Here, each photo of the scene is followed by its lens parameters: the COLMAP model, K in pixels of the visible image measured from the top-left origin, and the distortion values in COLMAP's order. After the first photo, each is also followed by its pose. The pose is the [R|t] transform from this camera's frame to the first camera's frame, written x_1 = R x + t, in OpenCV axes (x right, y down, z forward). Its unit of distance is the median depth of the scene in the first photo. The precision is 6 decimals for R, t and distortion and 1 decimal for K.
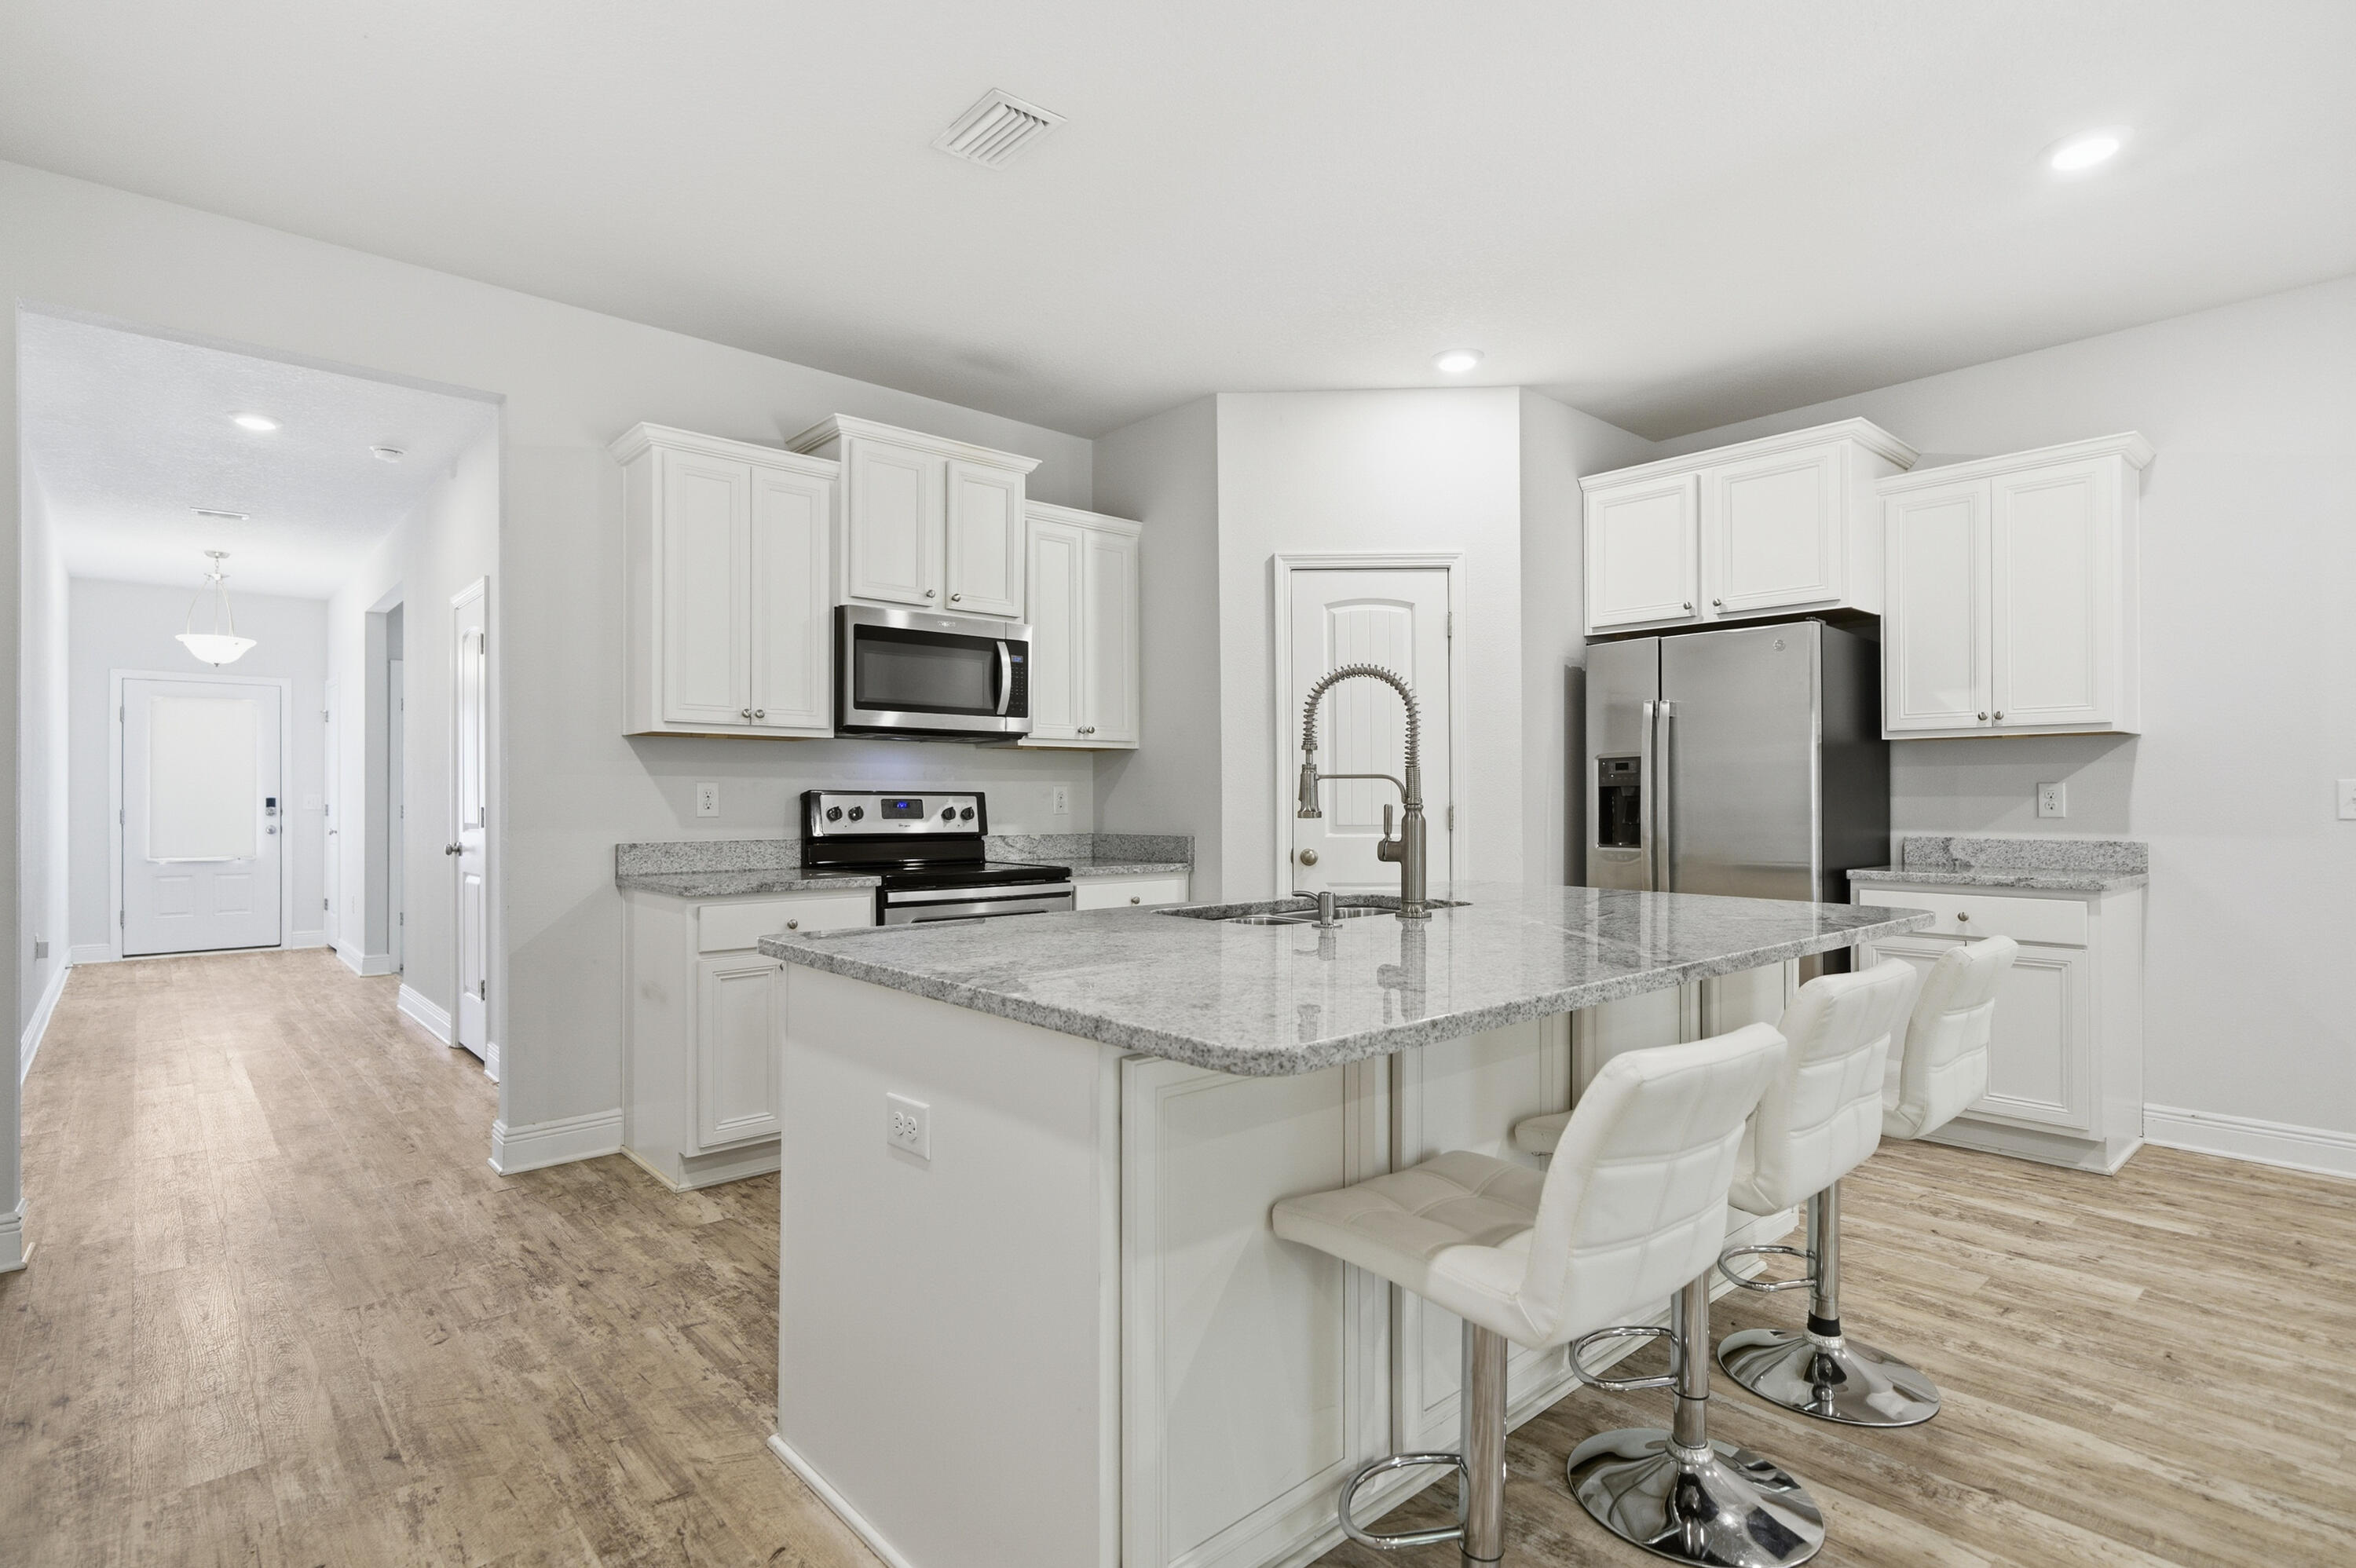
lens RADIAL K [[1098.8, 0, 1131.8], [0, 1098.8, 790.9], [0, 0, 1]] dist [0.002179, 0.000575]
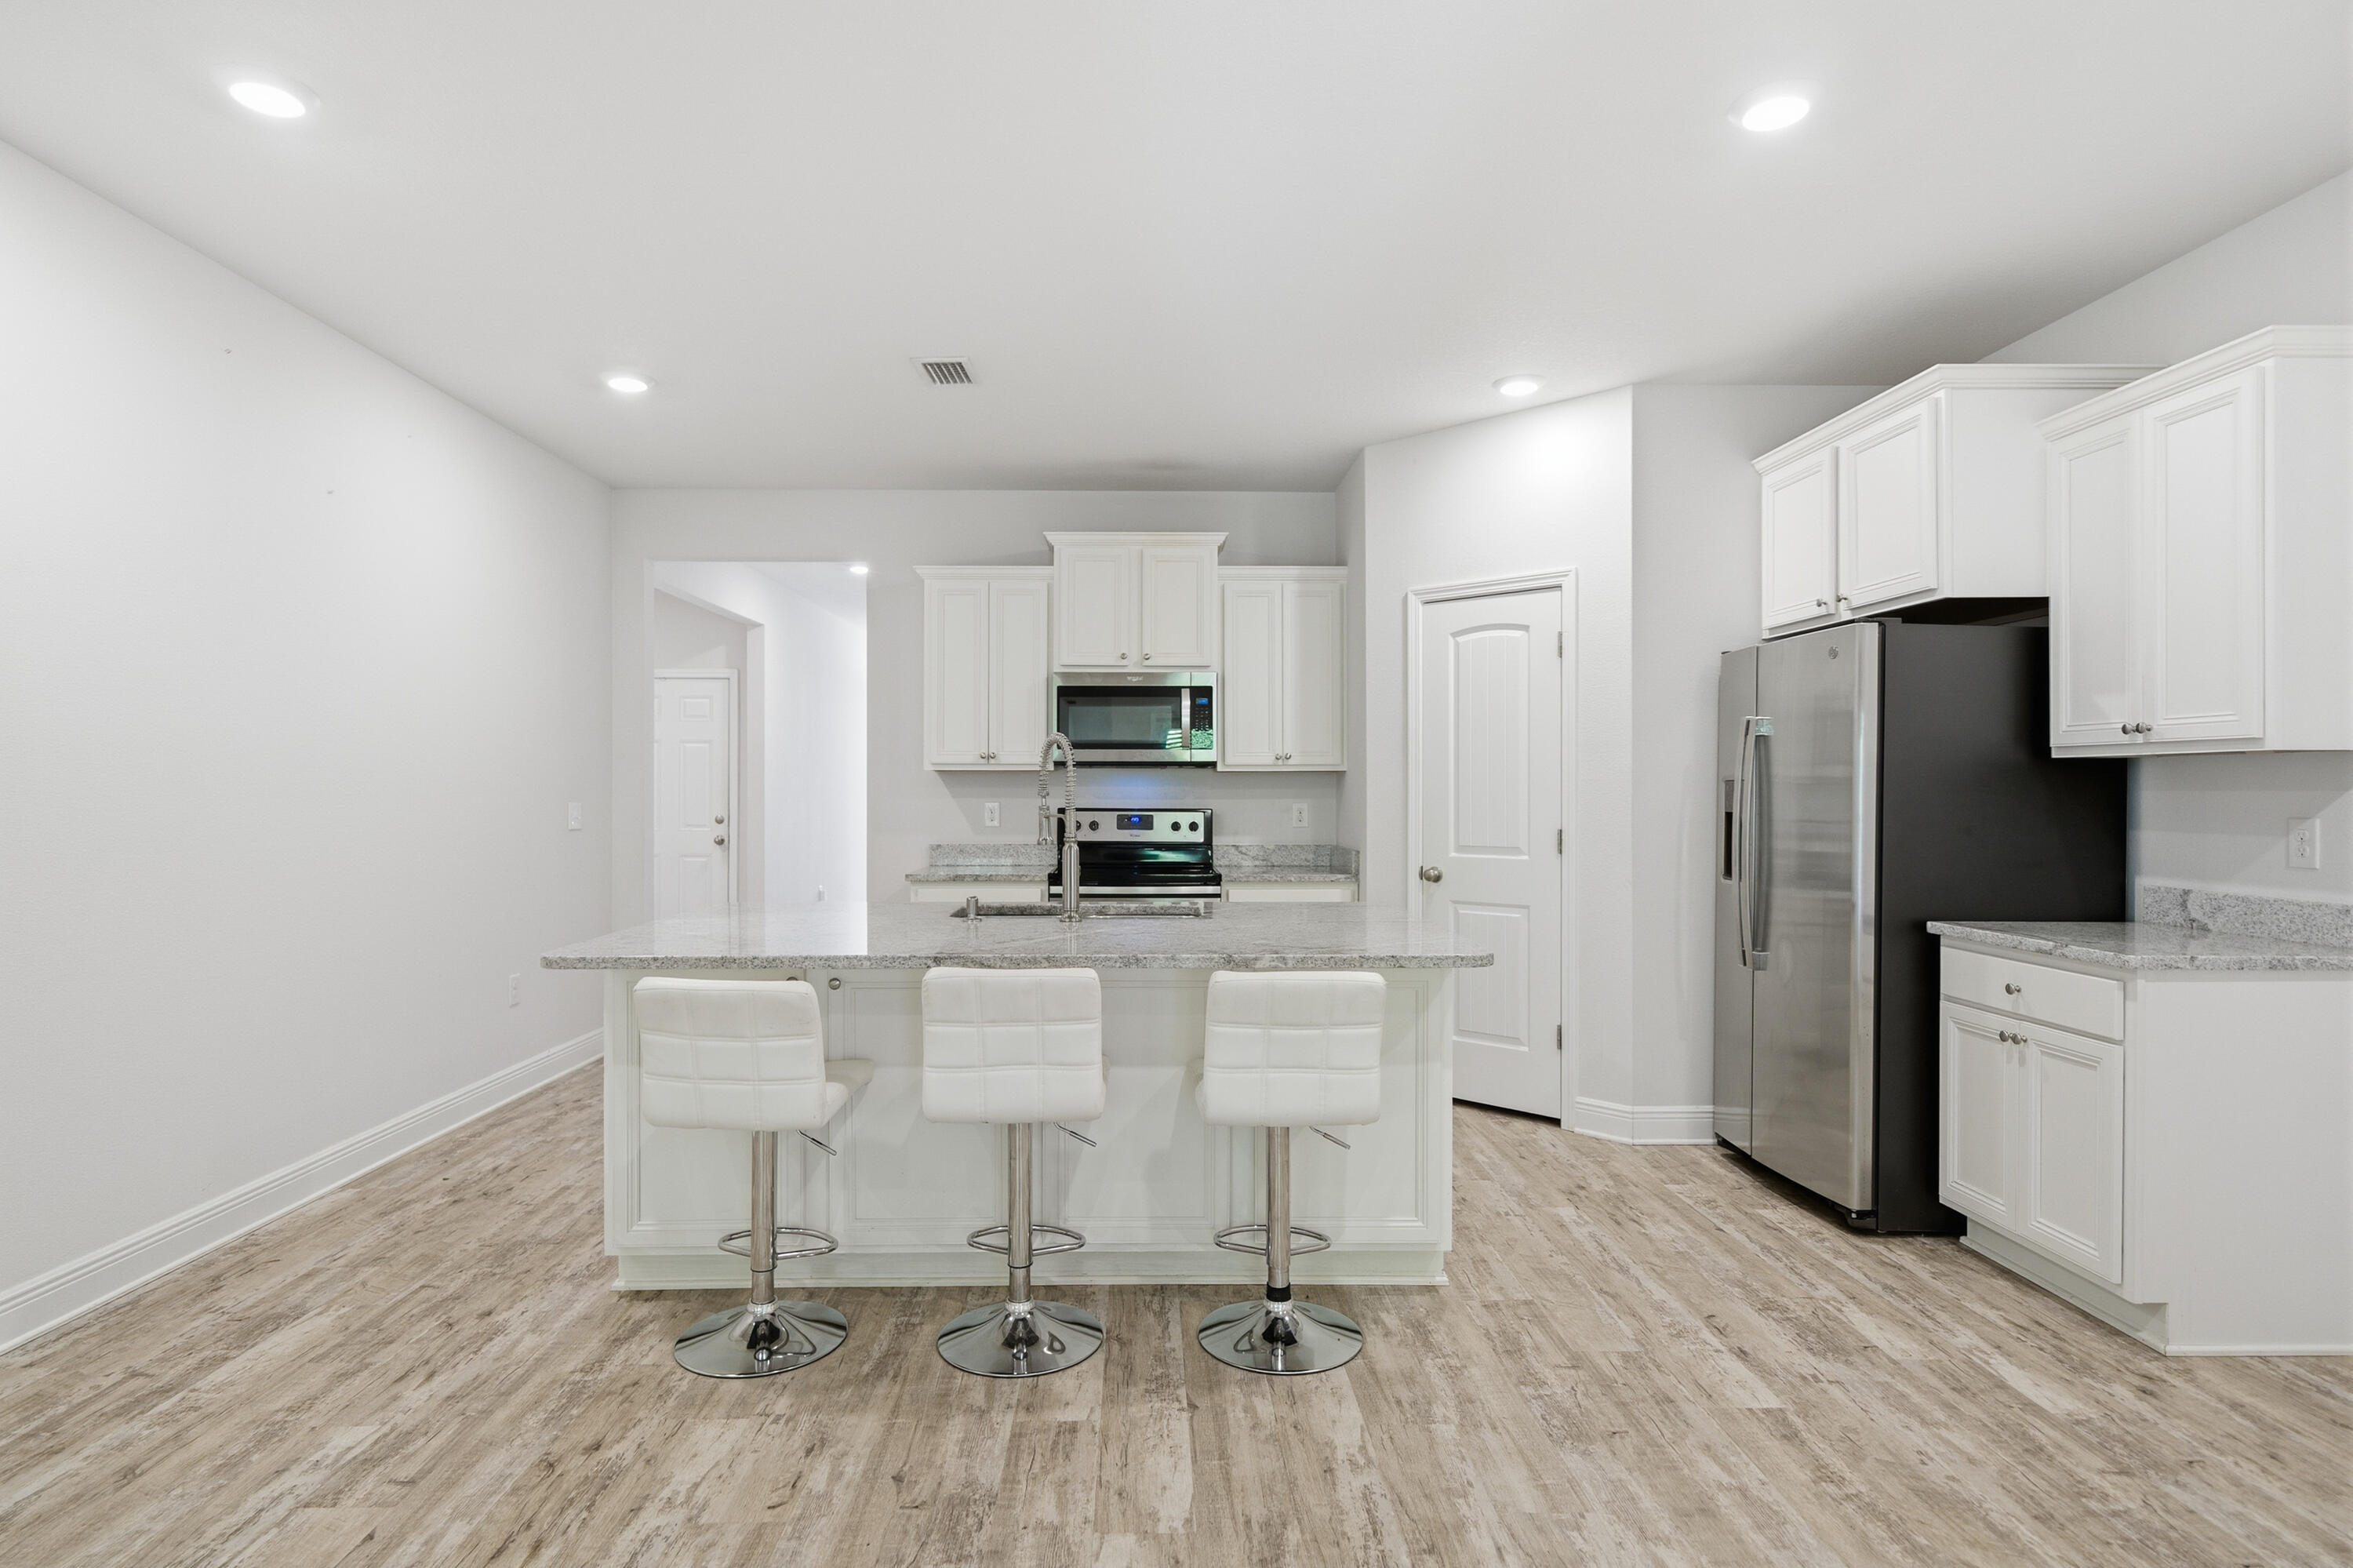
lens RADIAL K [[1097.5, 0, 1130.3], [0, 1097.5, 790.9], [0, 0, 1]] dist [0.002179, 0.000575]
pose [[0.787152, 0.000119, -0.616758, 0.619600], [0.002639, 0.999990, 0.003562, -0.026527], [0.616753, -0.004432, 0.787144, -0.006827]]
